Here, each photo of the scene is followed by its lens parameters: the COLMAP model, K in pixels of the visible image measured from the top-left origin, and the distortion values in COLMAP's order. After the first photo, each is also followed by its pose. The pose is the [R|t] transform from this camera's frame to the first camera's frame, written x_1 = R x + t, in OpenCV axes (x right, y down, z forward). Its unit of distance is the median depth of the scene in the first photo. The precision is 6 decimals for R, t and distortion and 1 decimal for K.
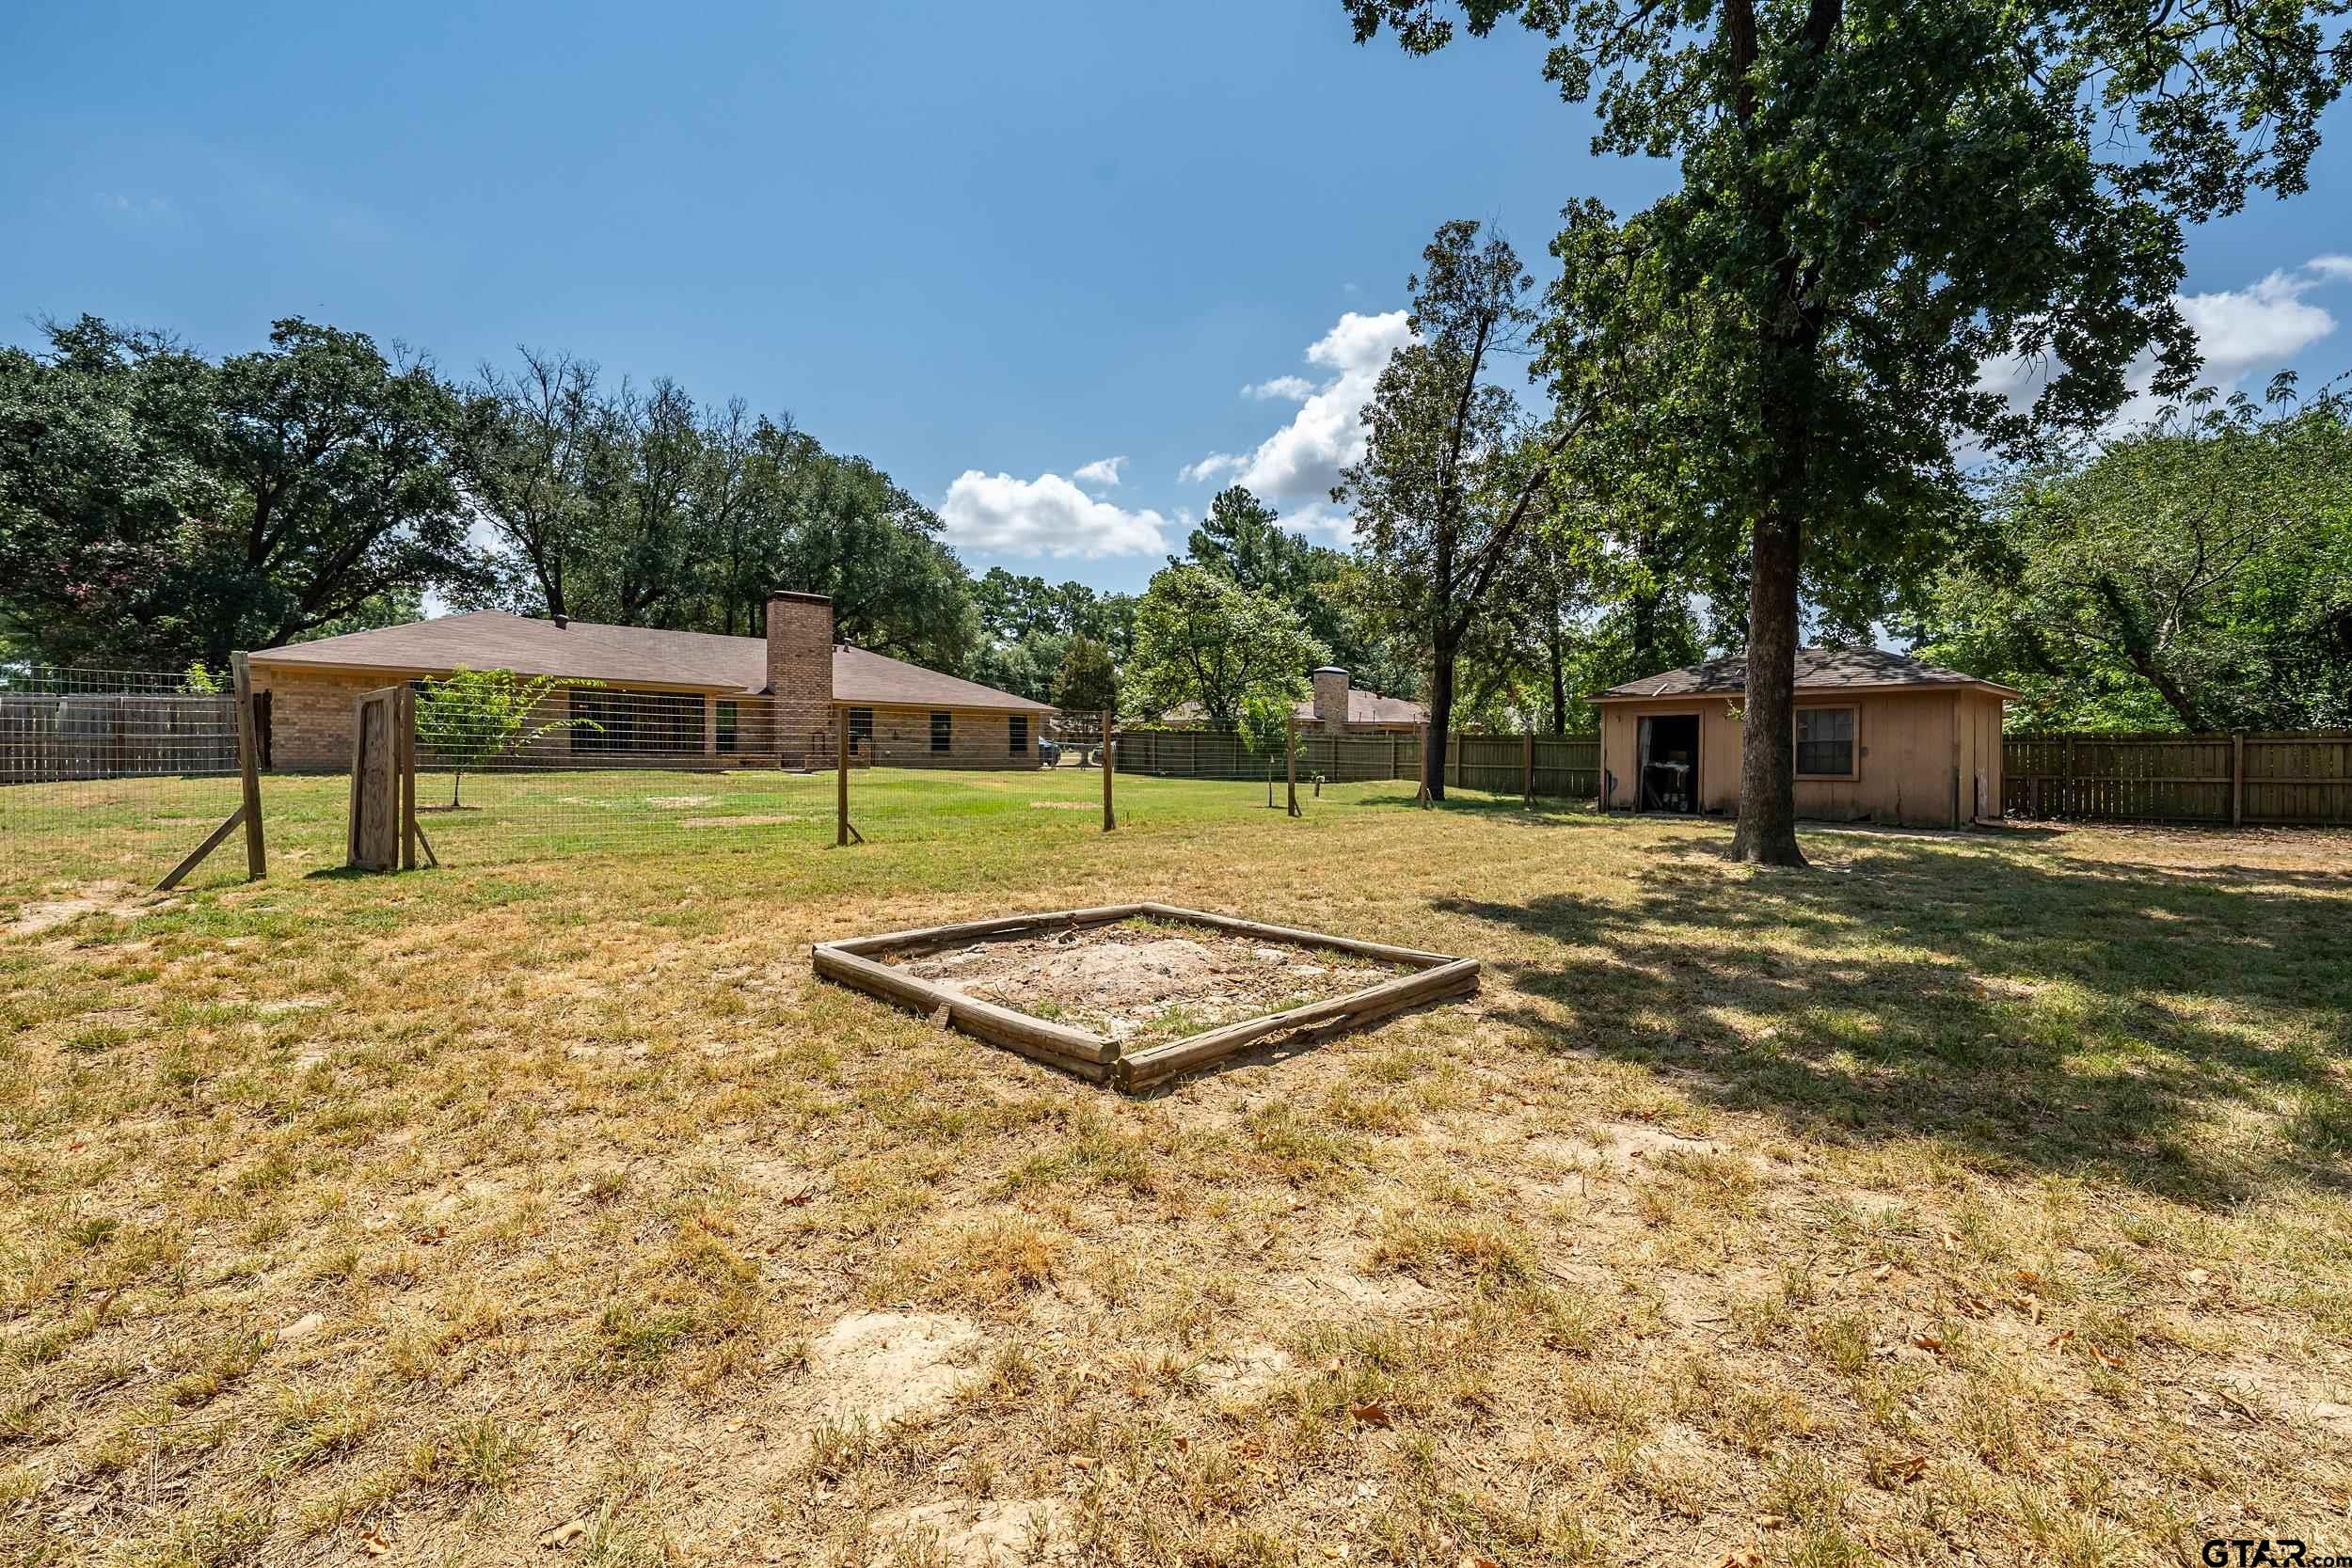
lens RADIAL K [[993.5, 0, 1185.9], [0, 993.5, 773.6], [0, 0, 1]] dist [-0.000729, -0.000058]
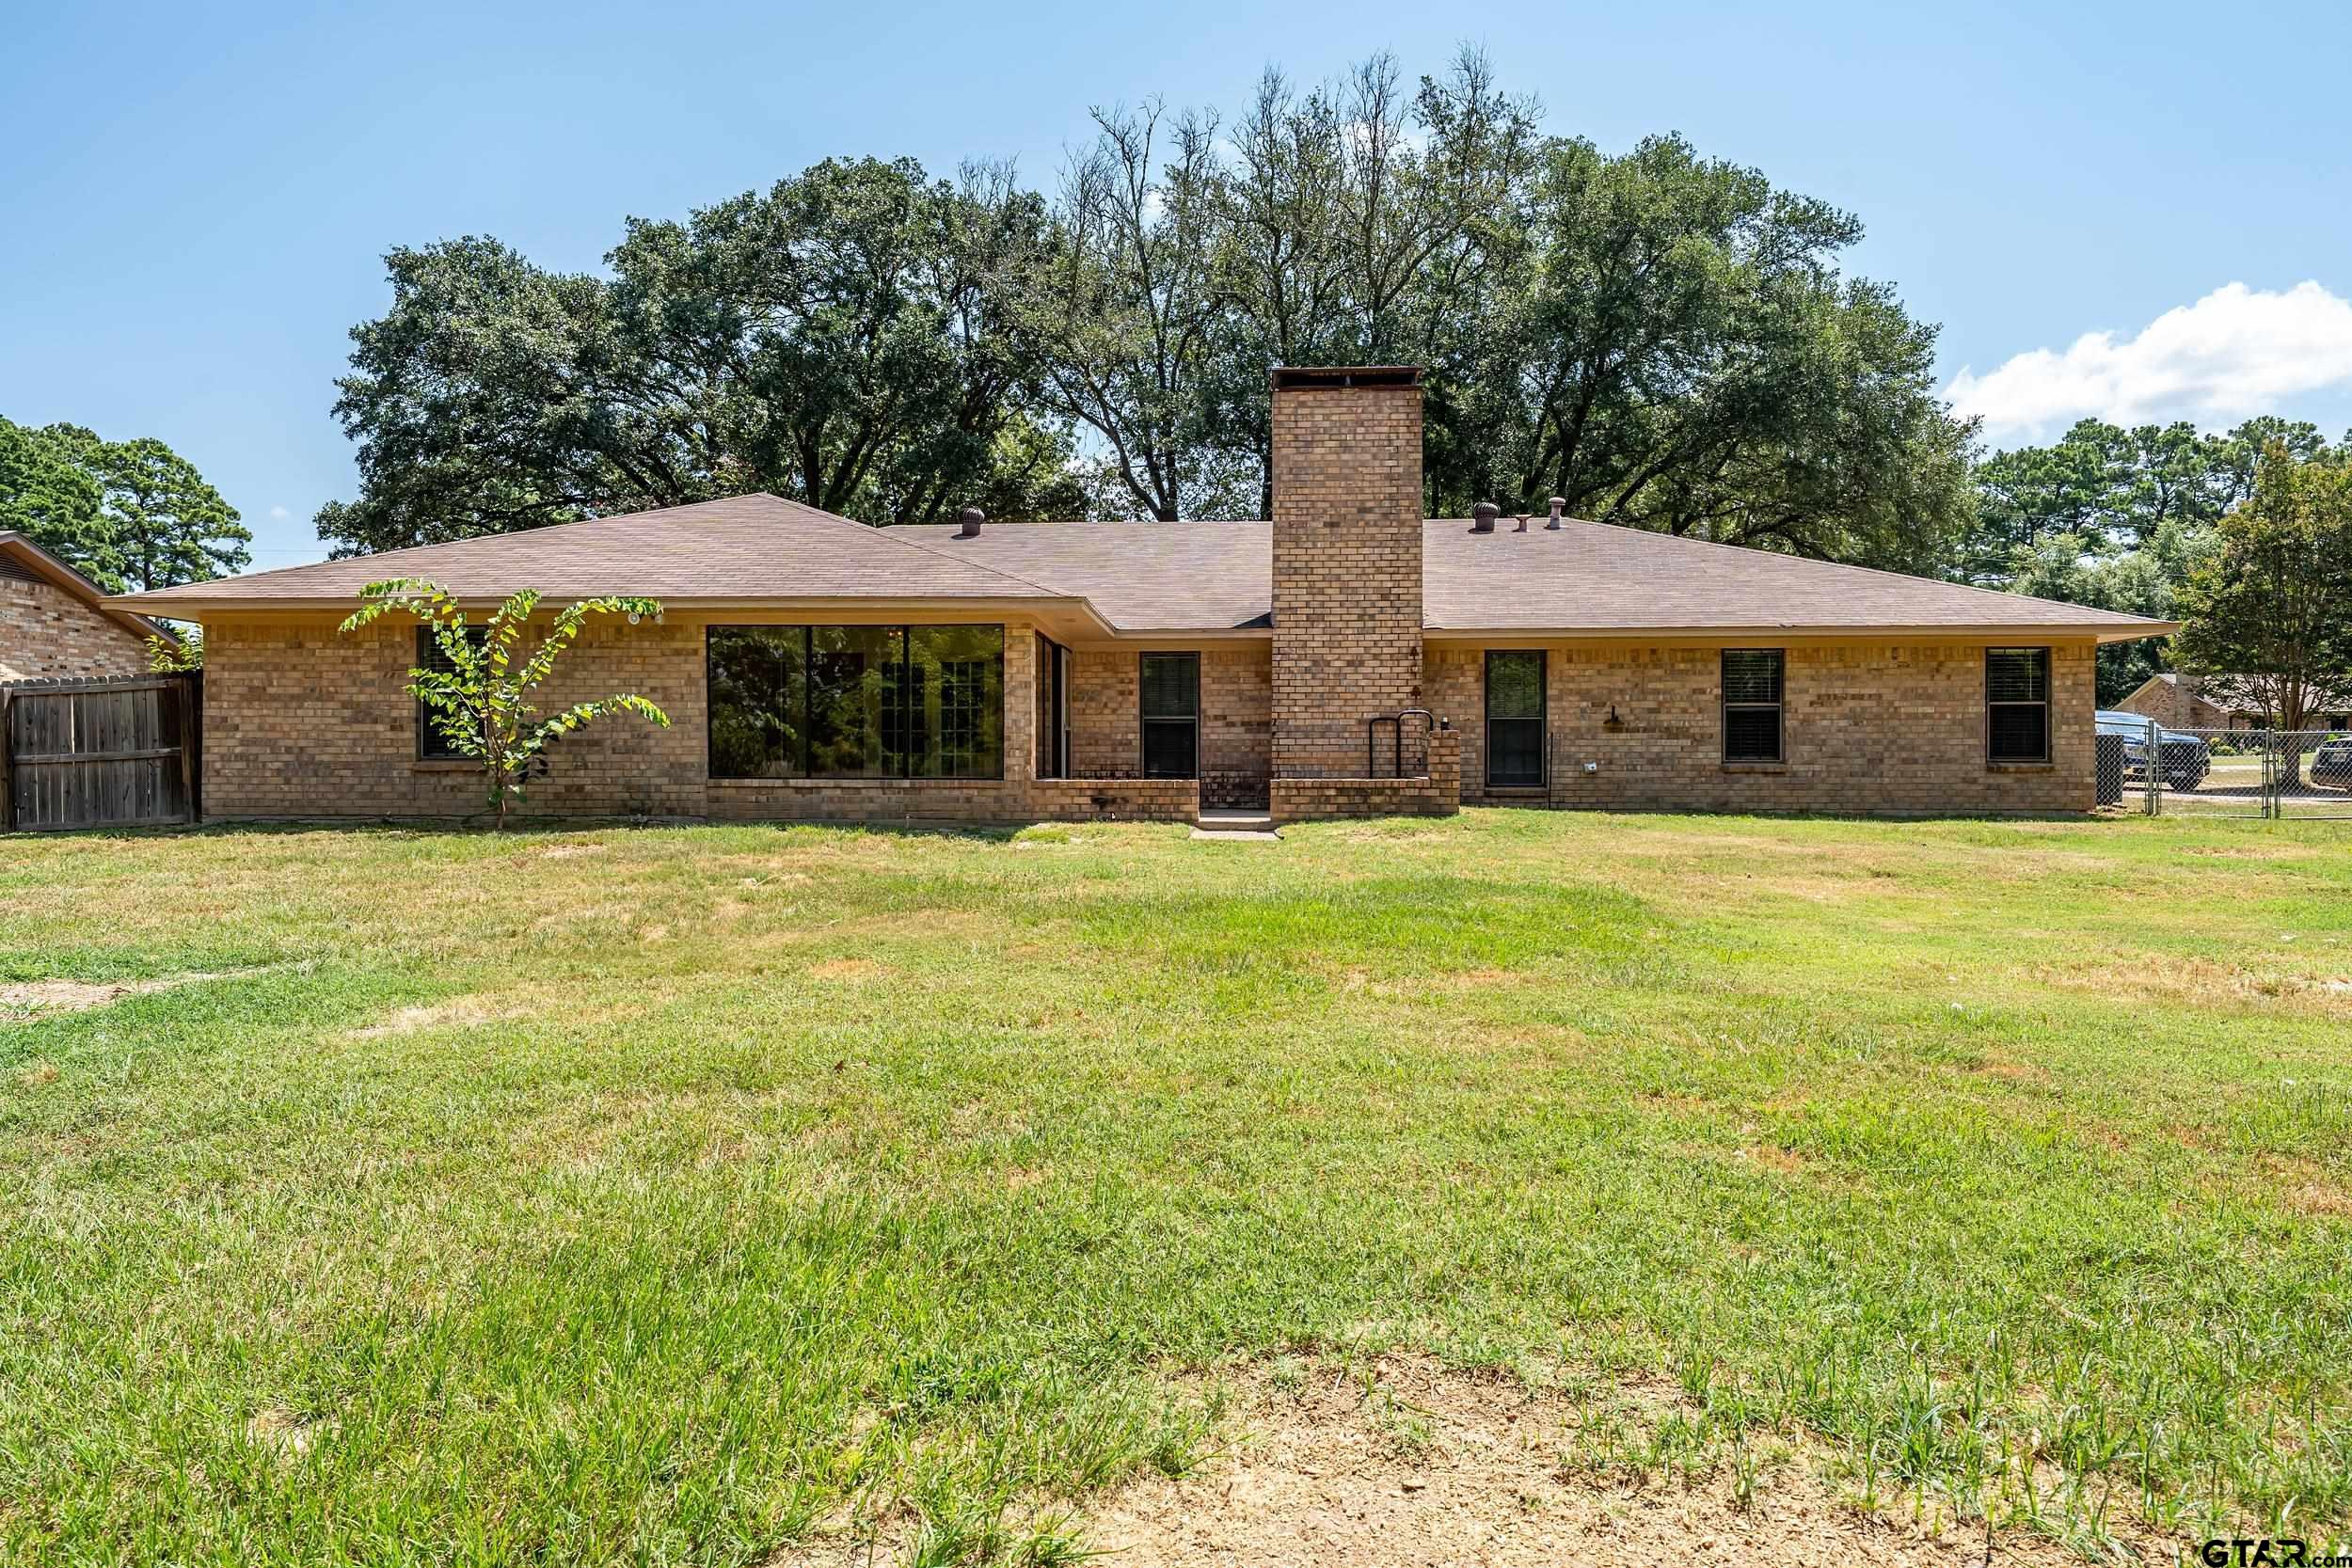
lens RADIAL K [[1371.2, 0, 1176.2], [0, 1371.2, 778.3], [0, 0, 1]] dist [0.003417, 0.001384]
pose [[0.705699, -0.003539, -0.708503, -0.038026], [-0.002650, 0.999967, -0.007635, -0.011007], [0.708507, 0.007266, 0.705666, 0.449517]]
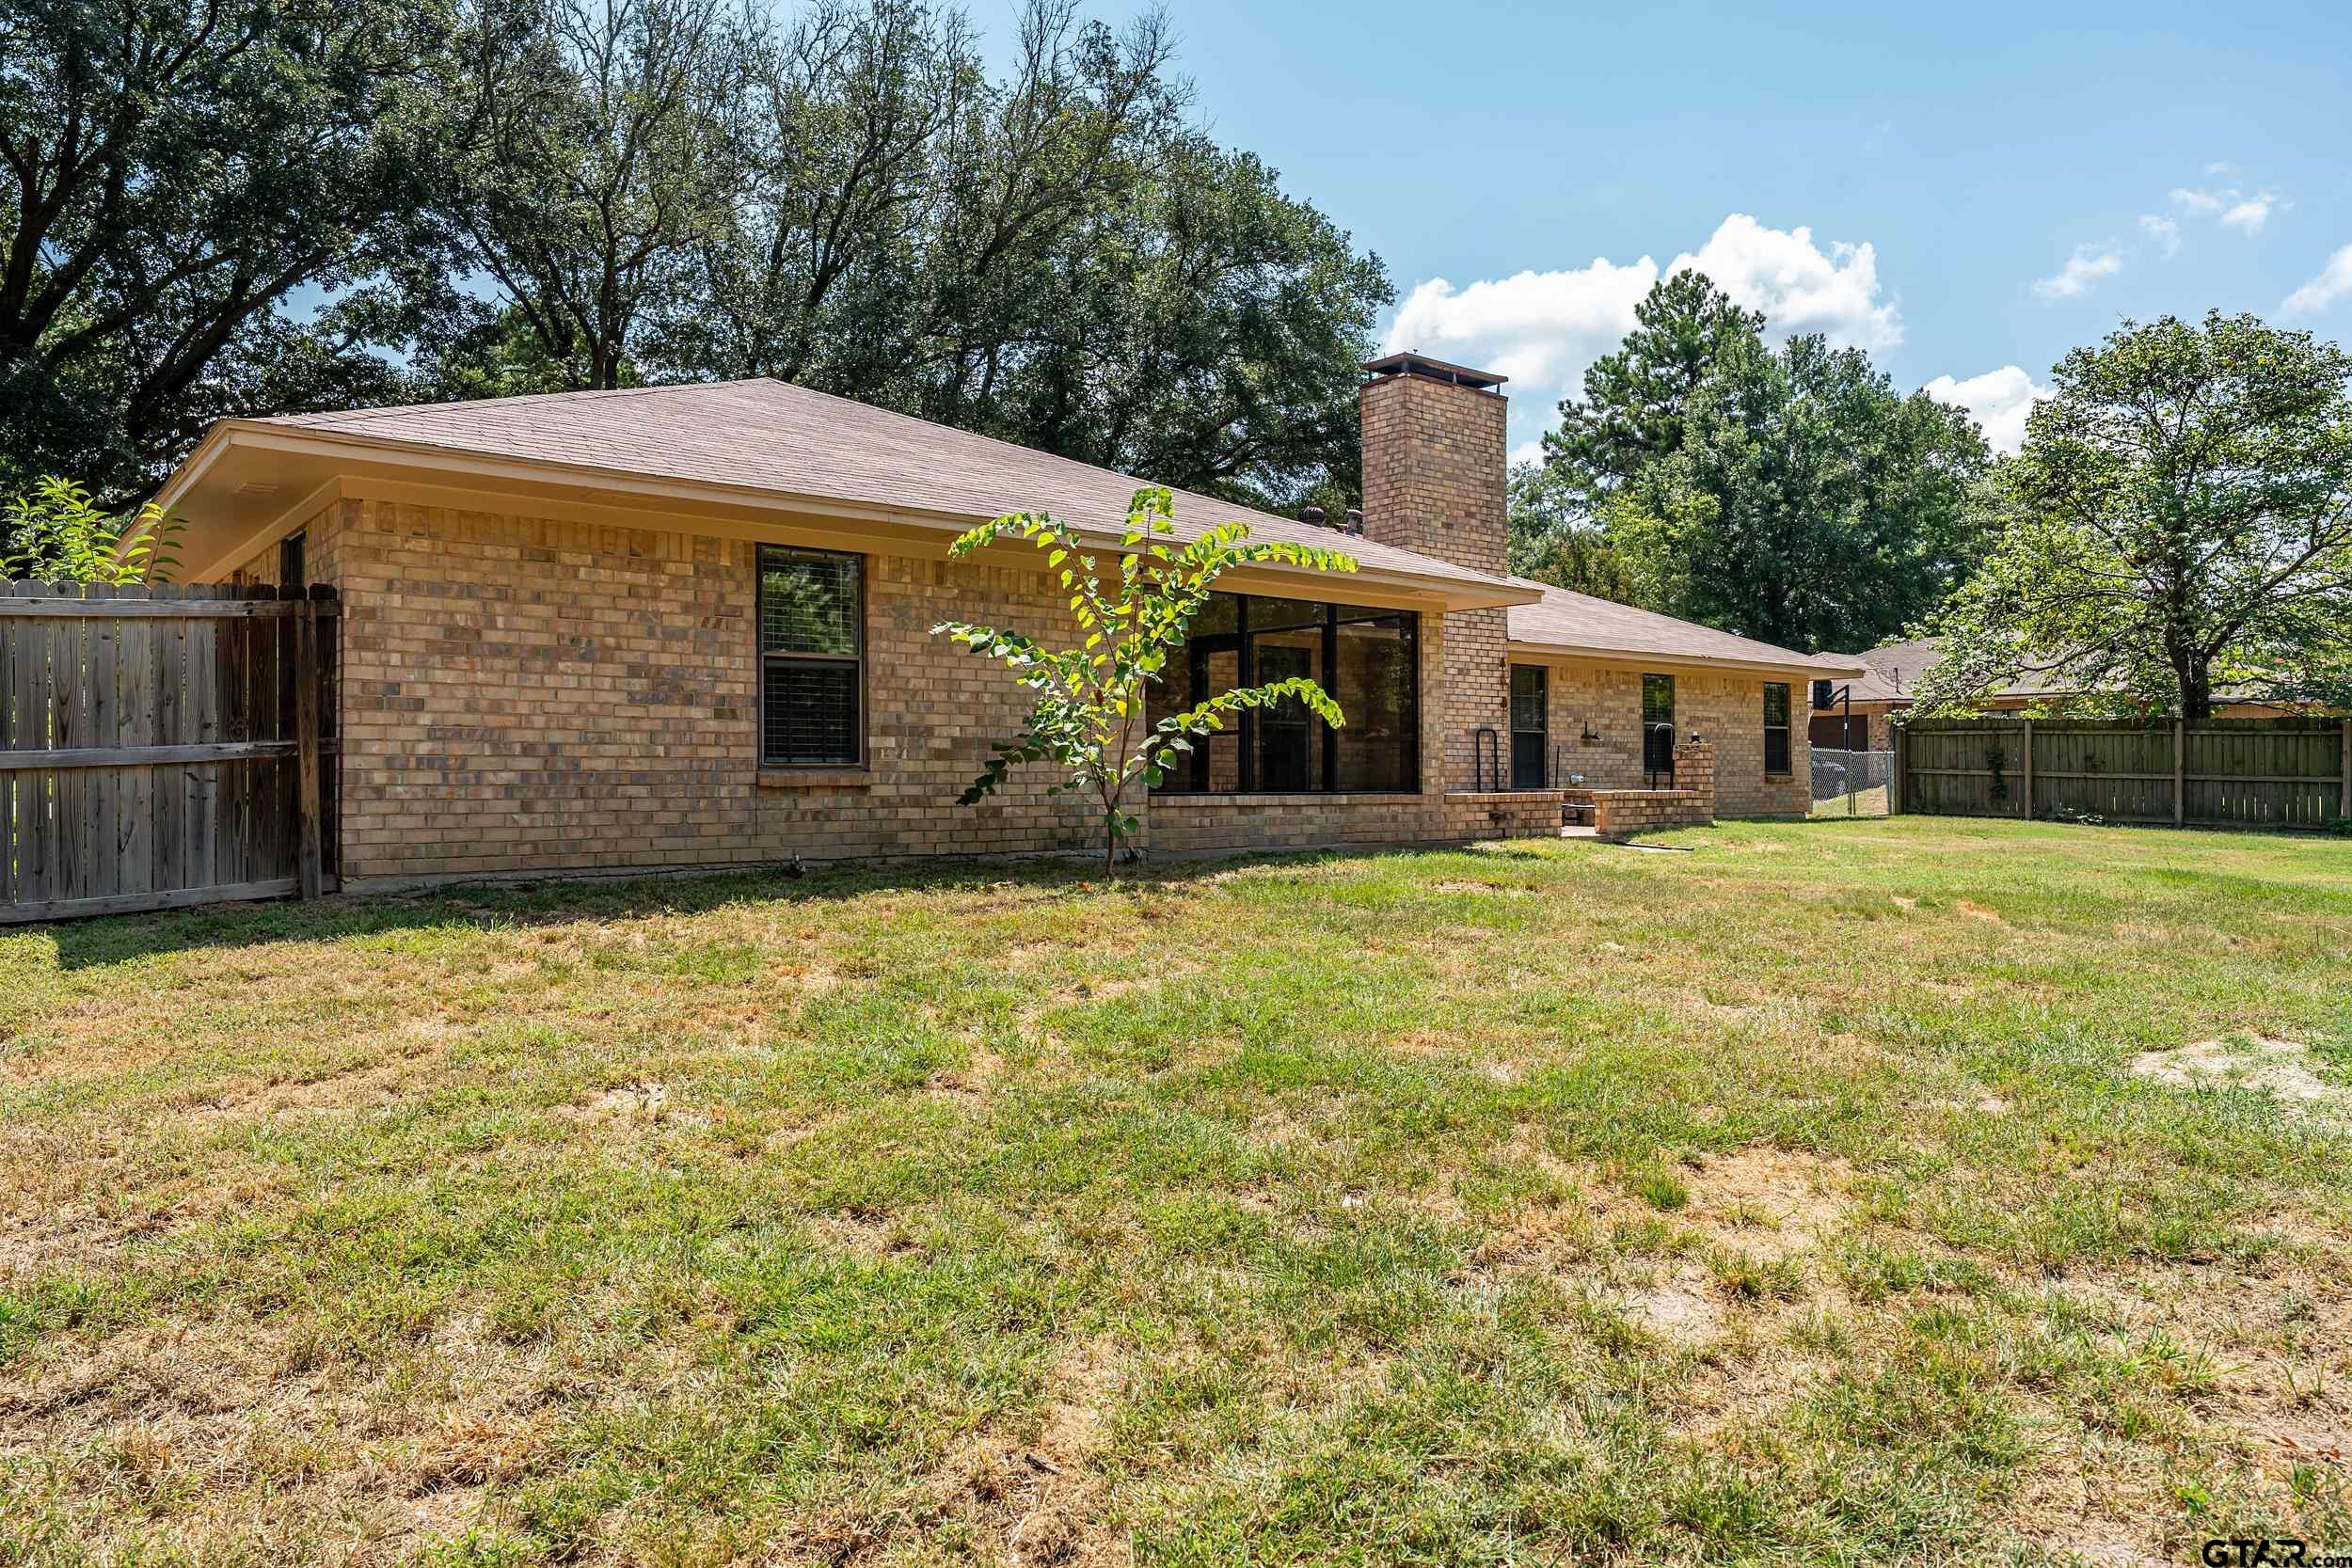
lens RADIAL K [[1537.3, 0, 1173.3], [0, 1537.3, 781.1], [0, 0, 1]] dist [0.003175, 0.001284]
pose [[0.998512, -0.011630, -0.053276, -0.361335], [0.010973, 0.999860, -0.012609, -0.012370], [0.053415, 0.012006, 0.998500, 0.324549]]
